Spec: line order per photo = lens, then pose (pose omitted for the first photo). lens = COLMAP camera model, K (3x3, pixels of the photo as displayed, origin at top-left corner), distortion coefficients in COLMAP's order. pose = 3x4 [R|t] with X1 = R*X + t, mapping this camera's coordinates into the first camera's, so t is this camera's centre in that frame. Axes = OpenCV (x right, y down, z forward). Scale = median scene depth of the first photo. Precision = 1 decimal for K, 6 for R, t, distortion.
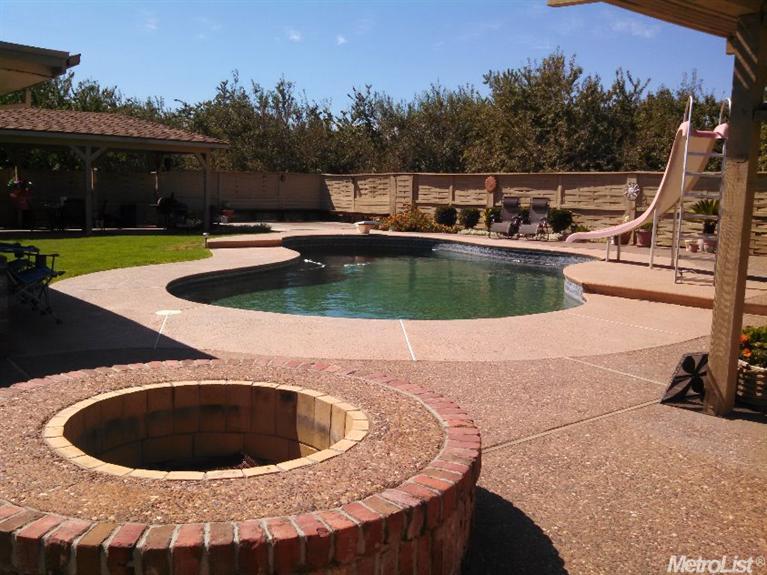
lens RADIAL K [[751.5, 0, 383.1], [0, 751.5, 287.6], [0, 0, 1]] dist [-0.037058, 0.000000]
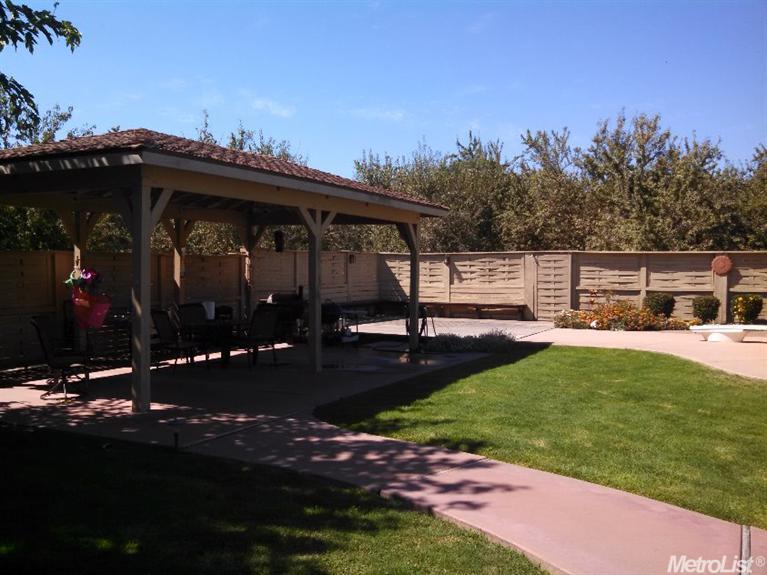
lens RADIAL K [[751.5, 0, 383.9], [0, 751.5, 288.7], [0, 0, 1]] dist [-0.037058, 0.000000]
pose [[0.898212, -0.032173, 0.438383, -0.470266], [0.071944, 0.994629, -0.074413, -0.071048], [-0.433634, 0.098378, 0.895703, 0.400646]]
